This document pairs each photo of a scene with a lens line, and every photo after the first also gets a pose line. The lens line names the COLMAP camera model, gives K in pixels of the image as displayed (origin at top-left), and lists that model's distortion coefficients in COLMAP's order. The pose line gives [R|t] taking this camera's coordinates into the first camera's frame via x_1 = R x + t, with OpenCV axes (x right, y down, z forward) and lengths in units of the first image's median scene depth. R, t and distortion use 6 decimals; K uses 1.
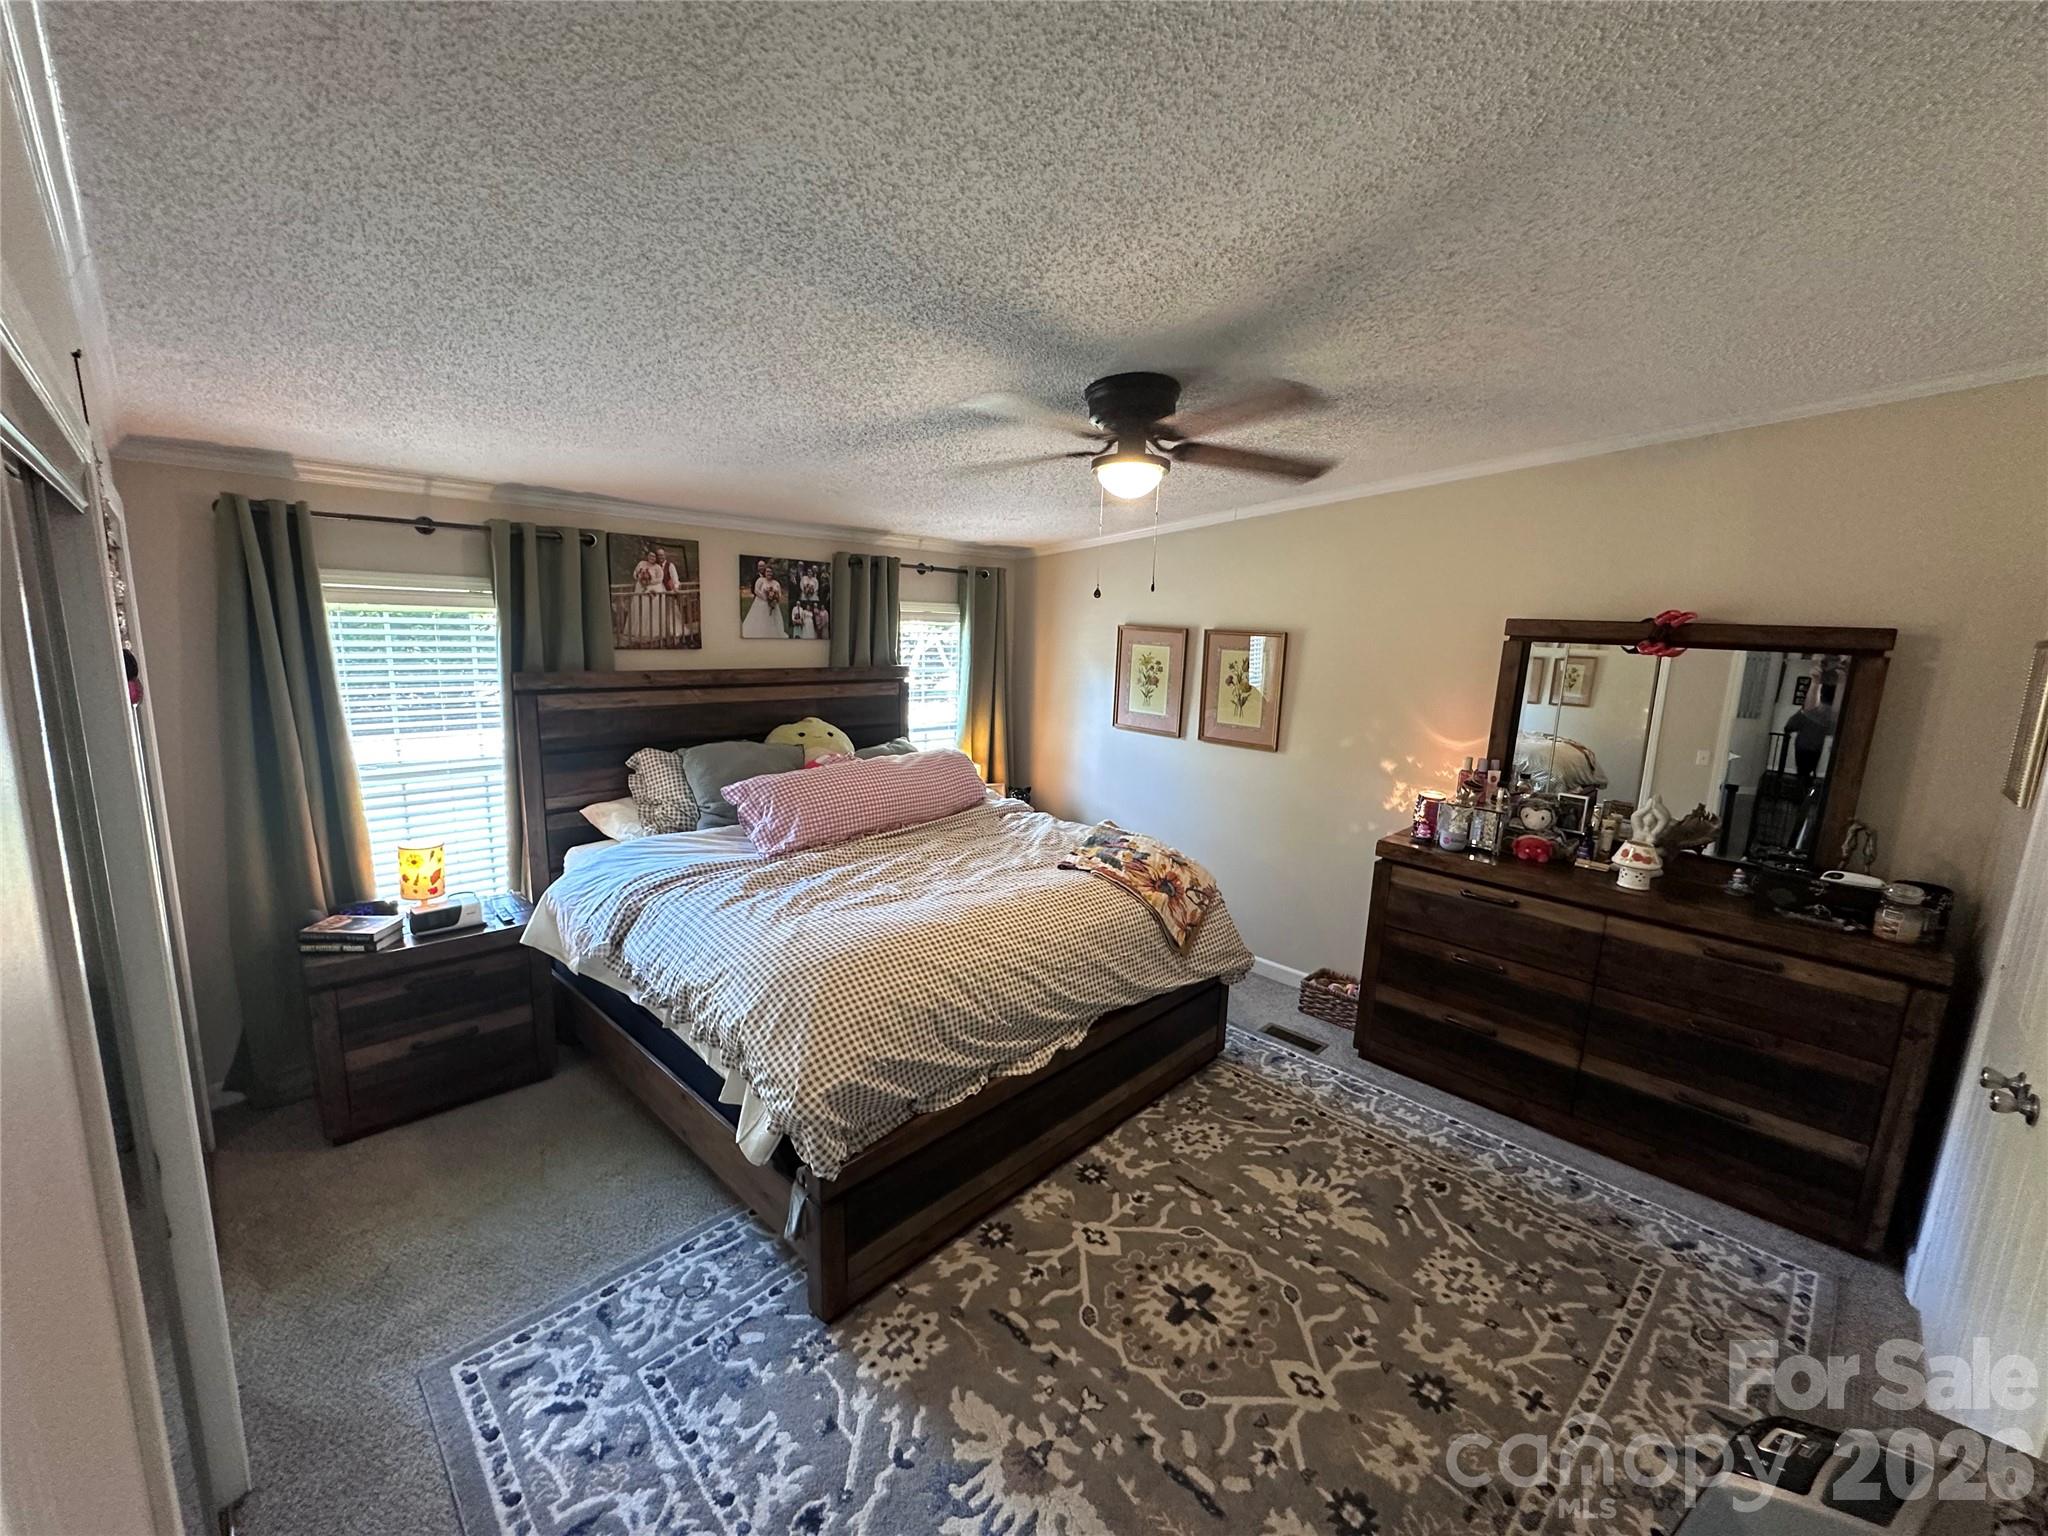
lens RADIAL K [[823.8, 0, 1022.2], [0, 823.8, 775.1], [0, 0, 1]] dist [-0.002828, -0.000041]
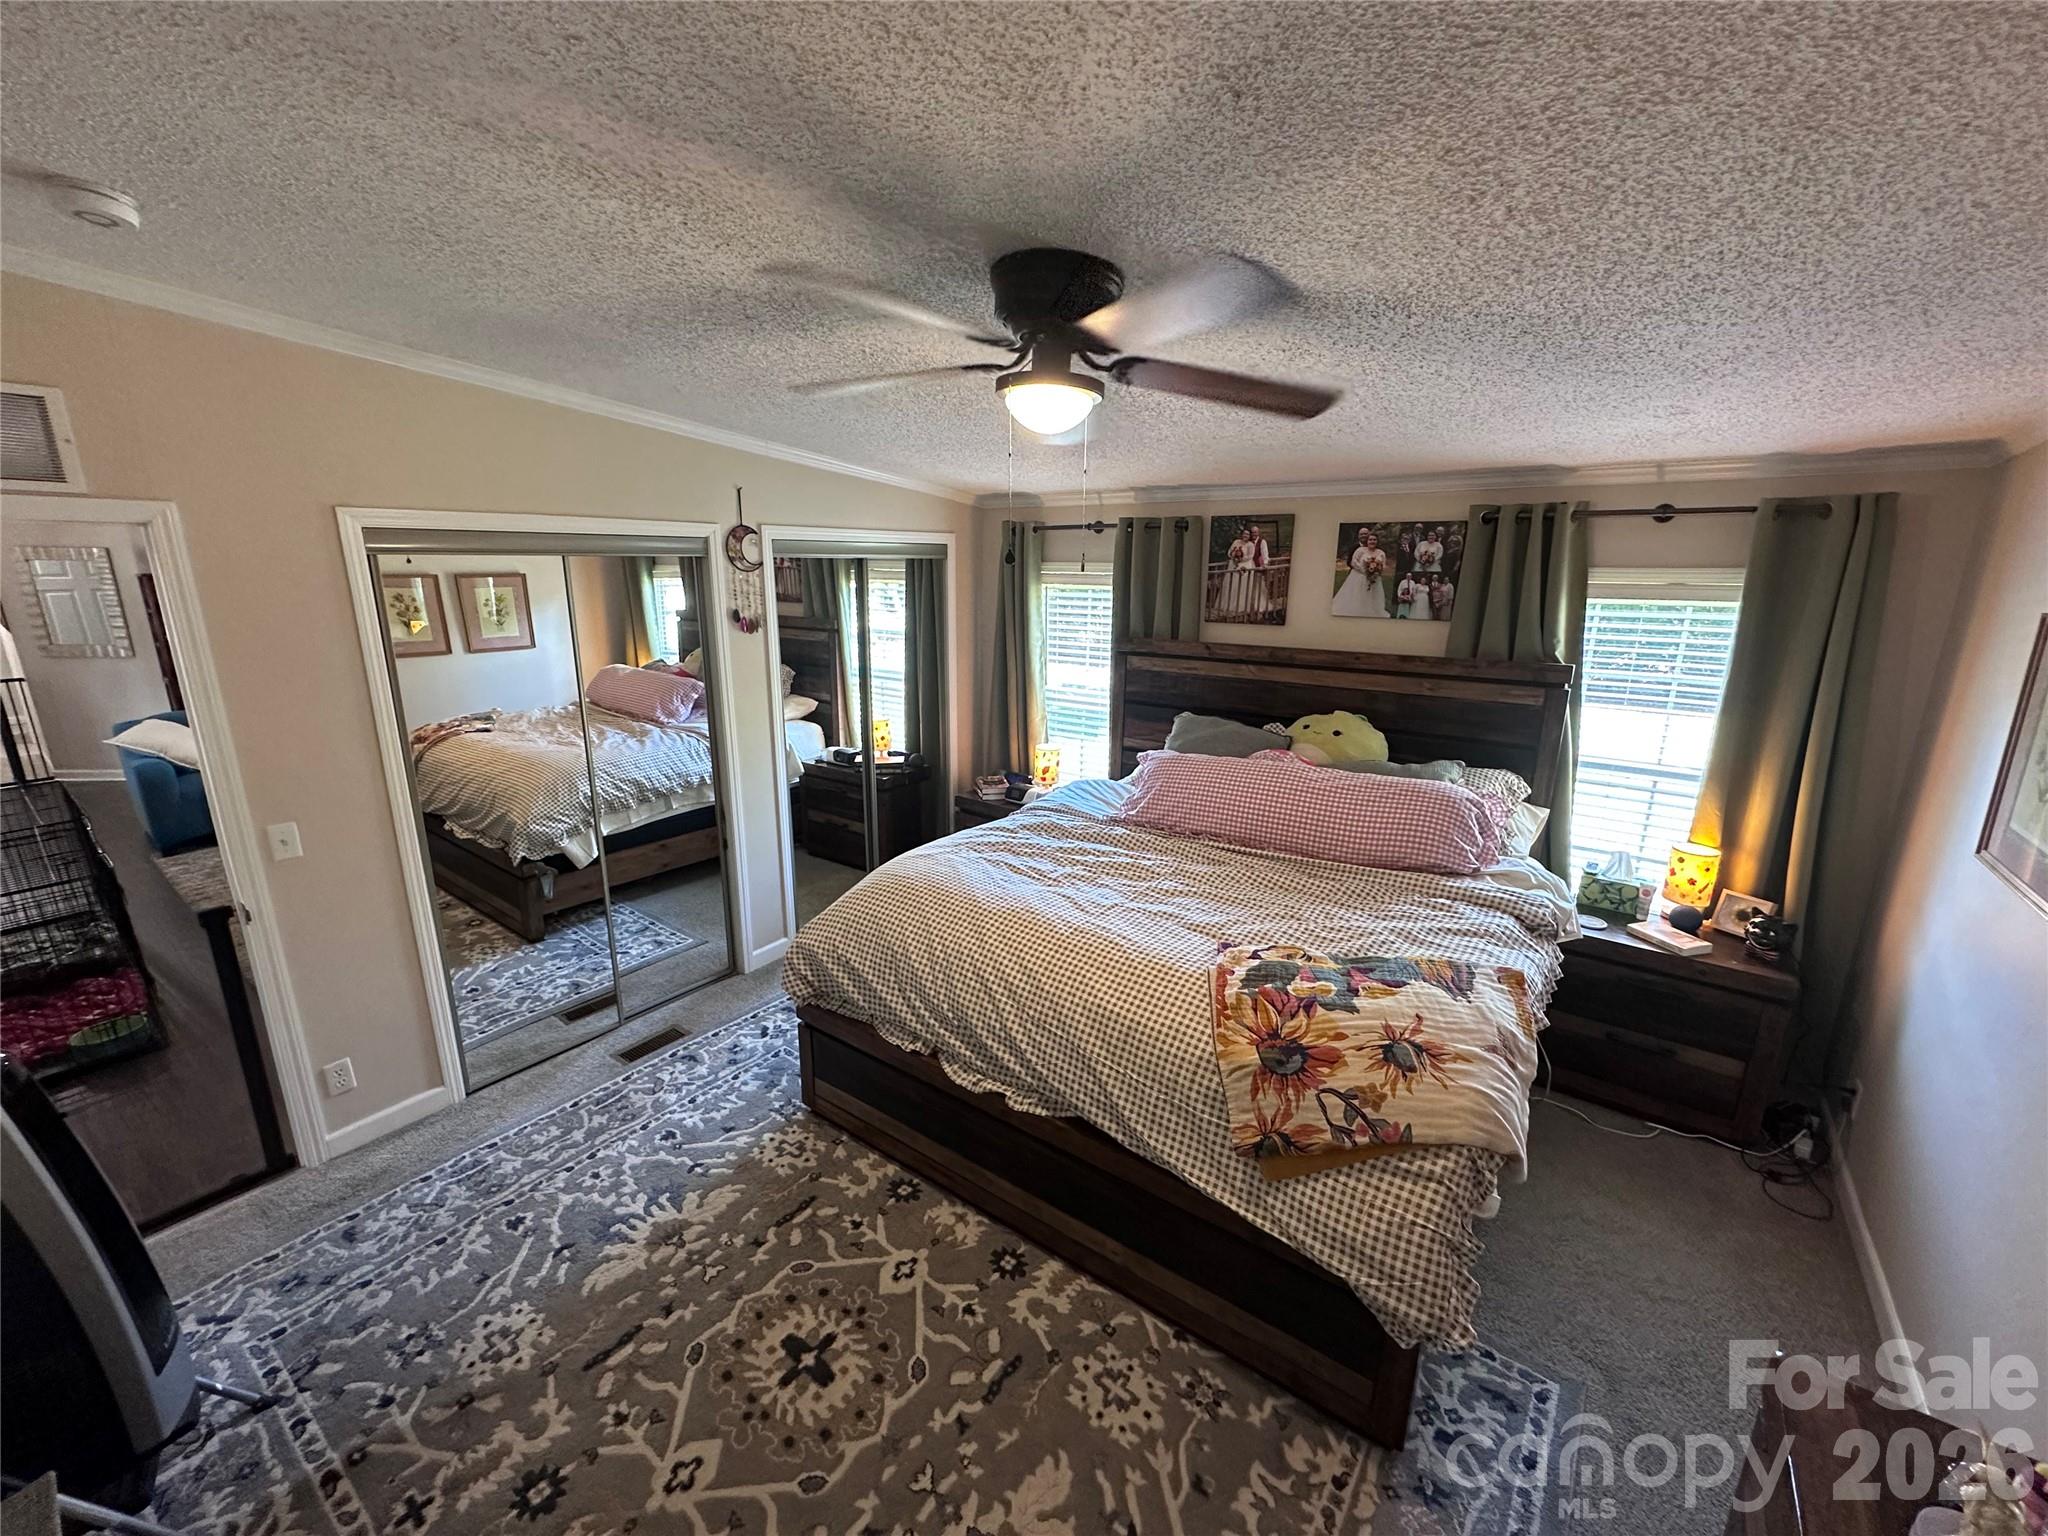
lens RADIAL K [[823.8, 0, 1022.2], [0, 823.8, 775.1], [0, 0, 1]] dist [-0.002828, -0.000041]
pose [[0.121657, 0.216331, -0.968711, 0.660220], [-0.181738, 0.964316, 0.192526, -0.133828], [0.975792, 0.152630, 0.156631, 0.671631]]
